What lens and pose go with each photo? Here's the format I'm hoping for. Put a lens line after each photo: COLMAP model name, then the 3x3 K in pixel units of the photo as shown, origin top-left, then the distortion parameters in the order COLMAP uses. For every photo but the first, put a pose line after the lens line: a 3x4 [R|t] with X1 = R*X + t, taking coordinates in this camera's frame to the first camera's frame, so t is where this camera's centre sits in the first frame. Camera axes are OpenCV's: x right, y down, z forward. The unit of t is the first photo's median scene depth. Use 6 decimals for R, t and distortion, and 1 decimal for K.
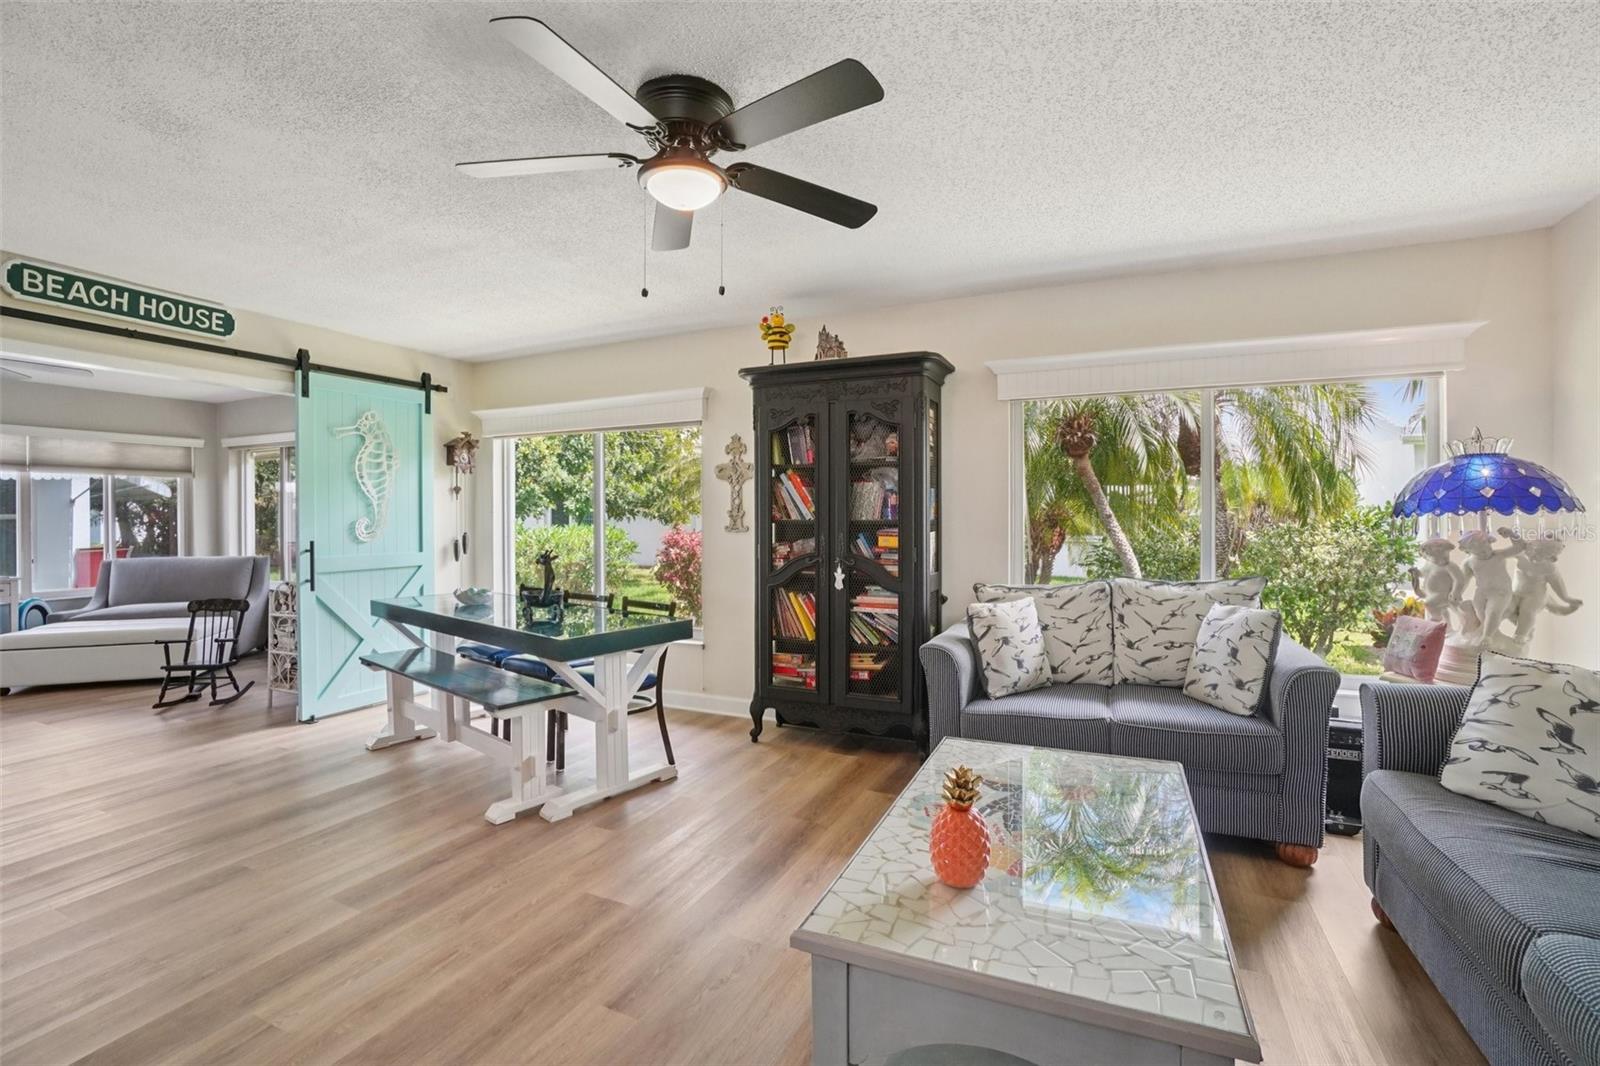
lens RADIAL K [[710.3, 0, 800.2], [0, 710.3, 520.3], [0, 0, 1]] dist [-0.058679, 0.021240]
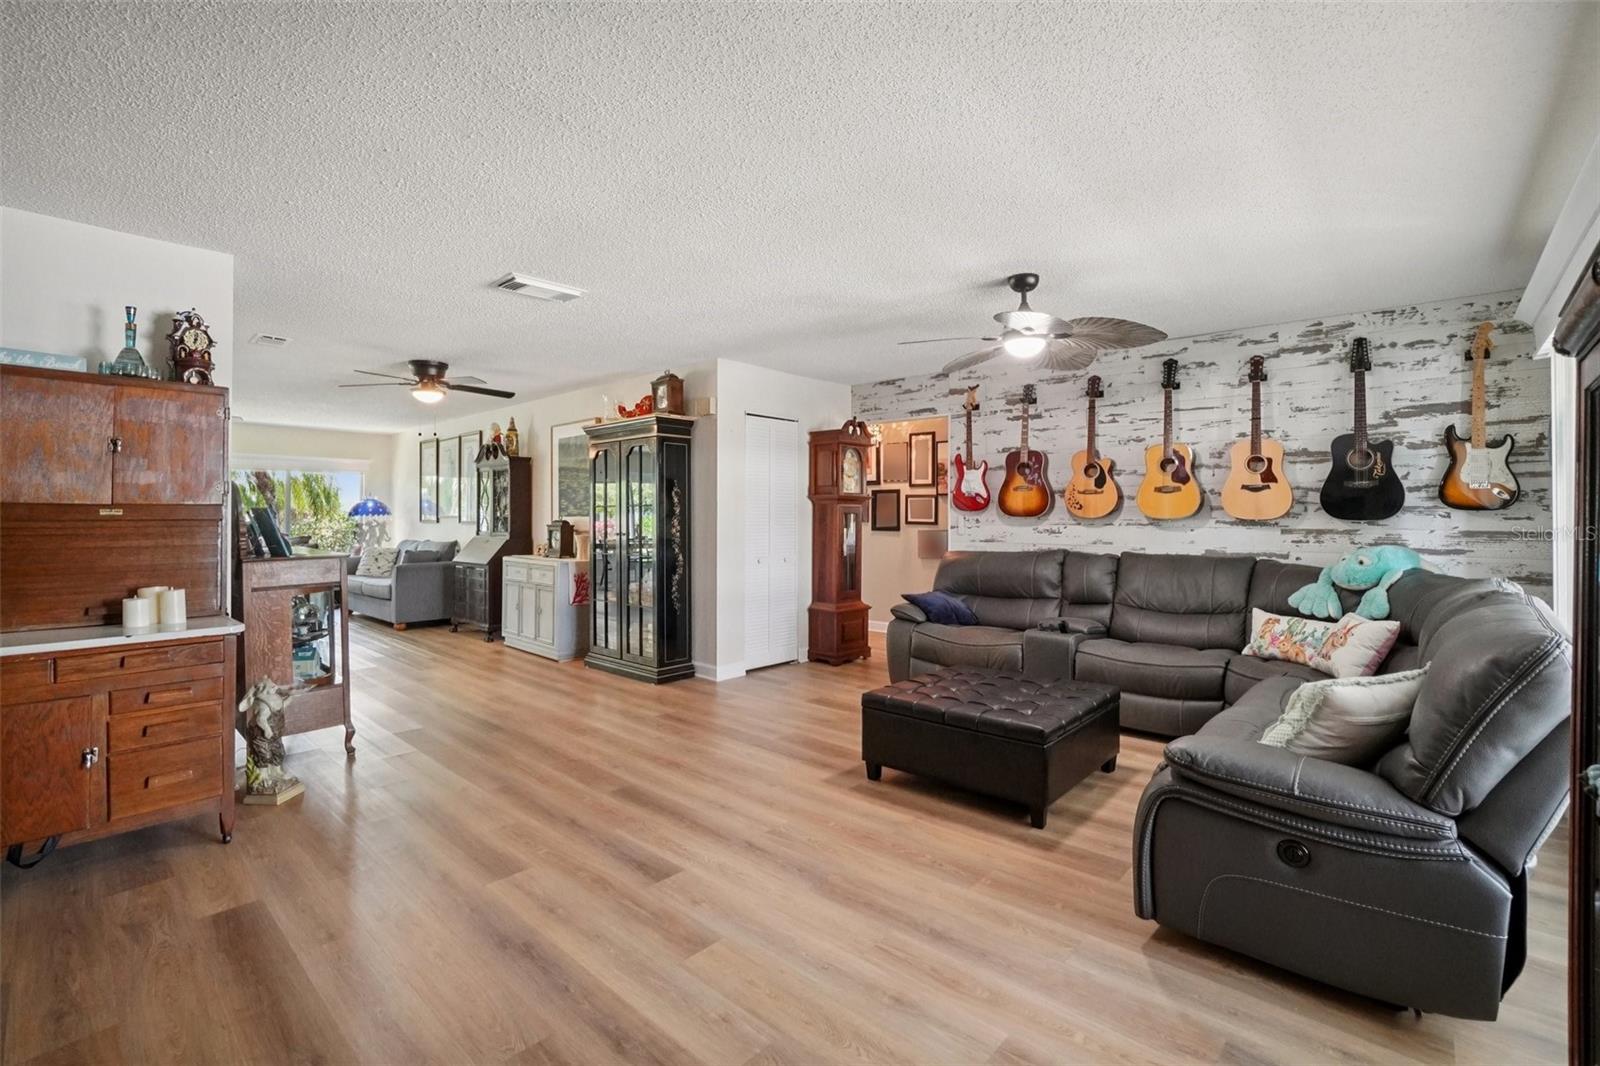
lens RADIAL K [[710.3, 0, 808.3], [0, 710.3, 521.2], [0, 0, 1]] dist [-0.058679, 0.021240]
pose [[0.292256, 0.004506, 0.956330, -1.274917], [-0.000014, 0.999989, -0.004708, 0.024709], [-0.956340, 0.001363, 0.292252, -1.576172]]
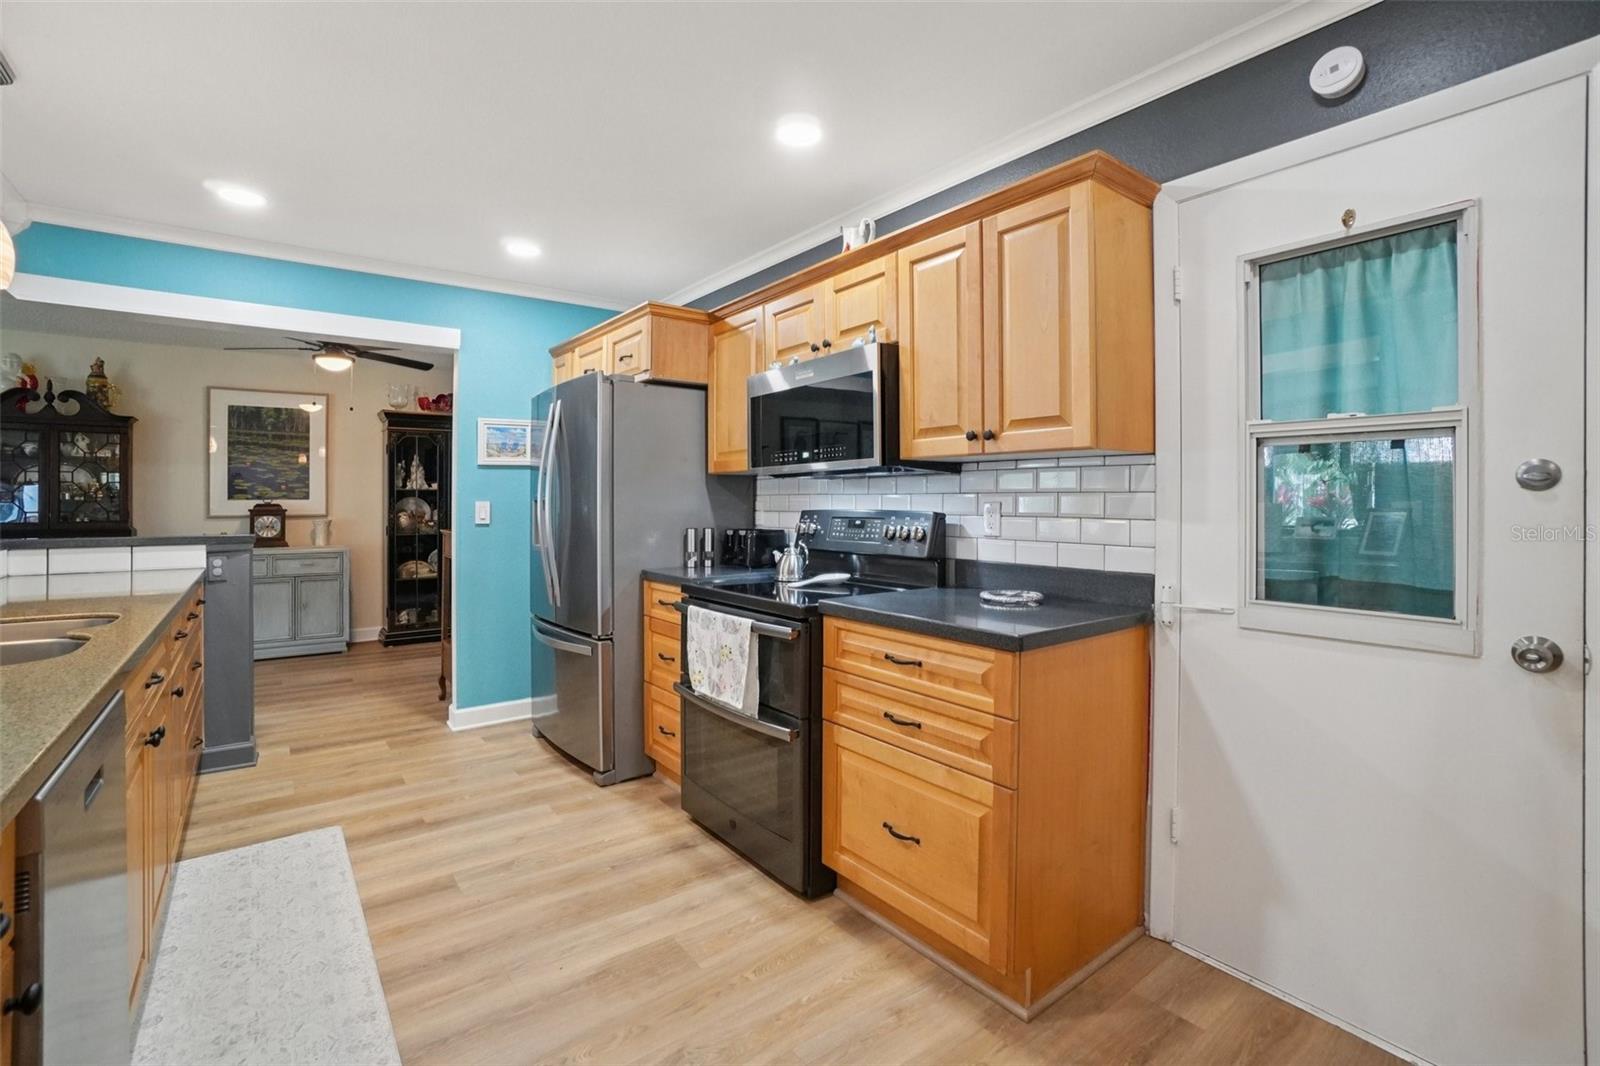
lens RADIAL K [[710.3, 0, 795.6], [0, 710.3, 501.3], [0, 0, 1]] dist [-0.058679, 0.021240]
pose [[-0.884537, 0.004851, 0.466444, -1.452935], [0.007908, 0.999958, 0.004596, 0.009750], [-0.466403, 0.007754, -0.884539, 0.268650]]
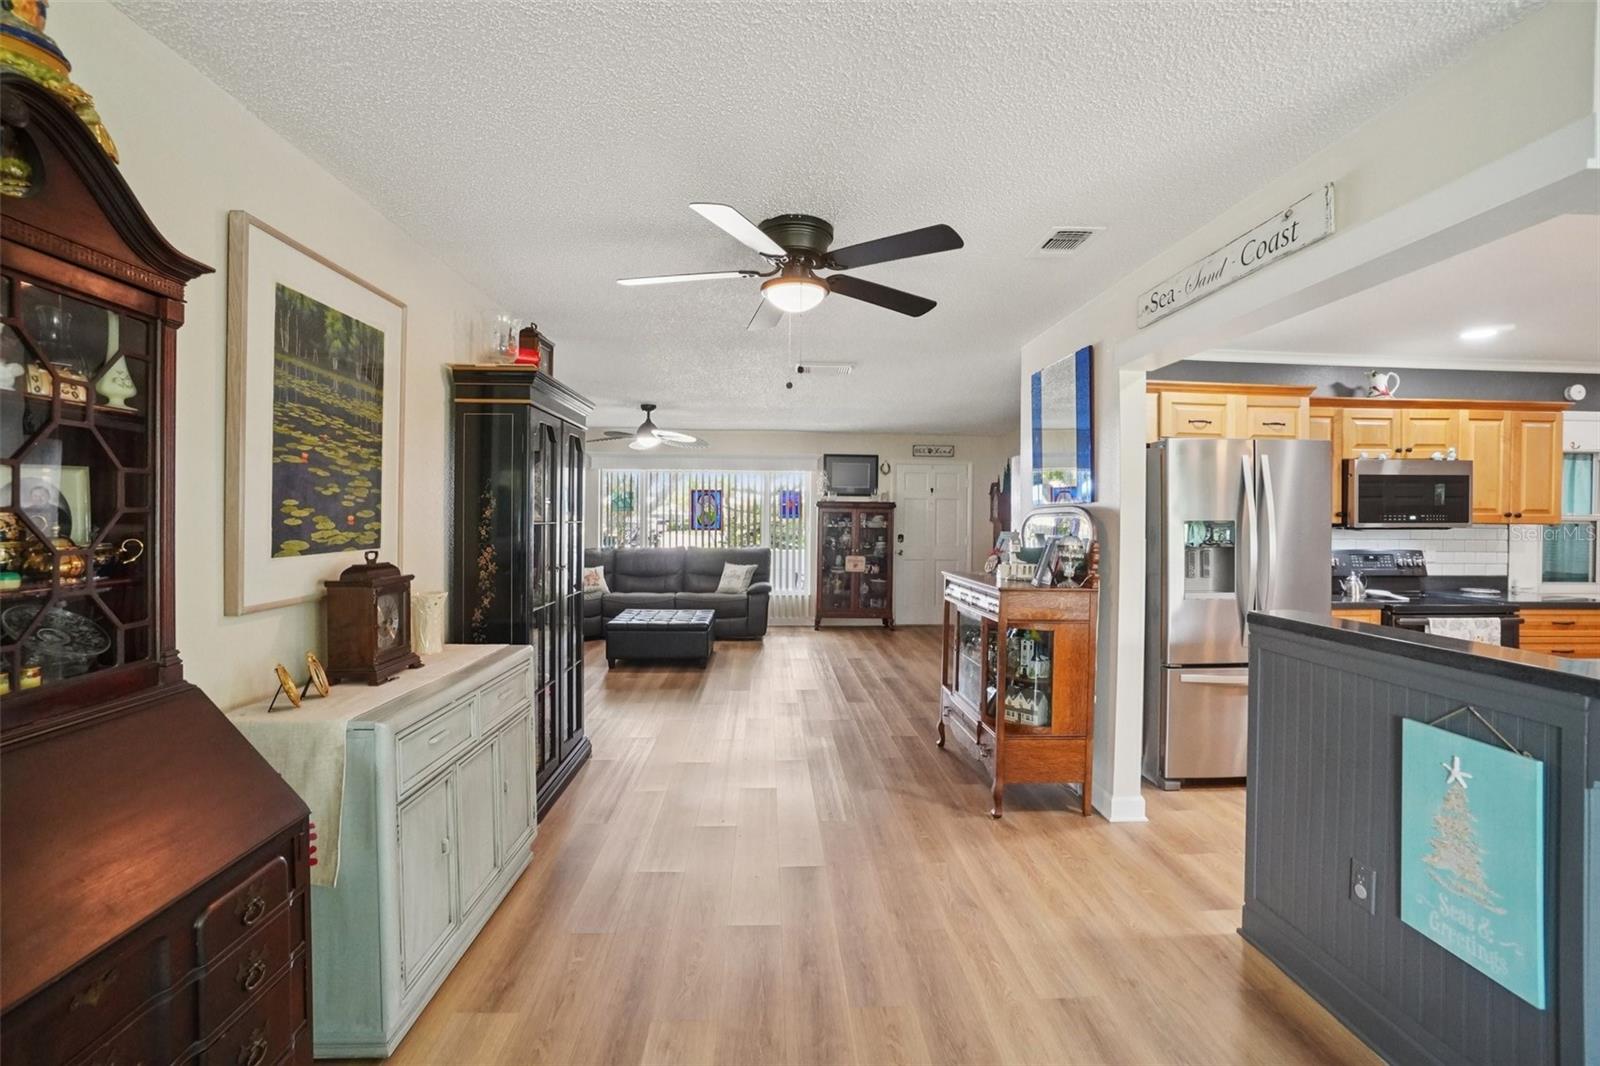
lens RADIAL K [[710.3, 0, 802.5], [0, 710.3, 519.7], [0, 0, 1]] dist [-0.058679, 0.021240]
pose [[-0.883702, -0.001204, -0.468048, 0.150905], [-0.007950, 0.999891, 0.012438, -0.032472], [0.467982, 0.014713, -0.883615, 0.165115]]
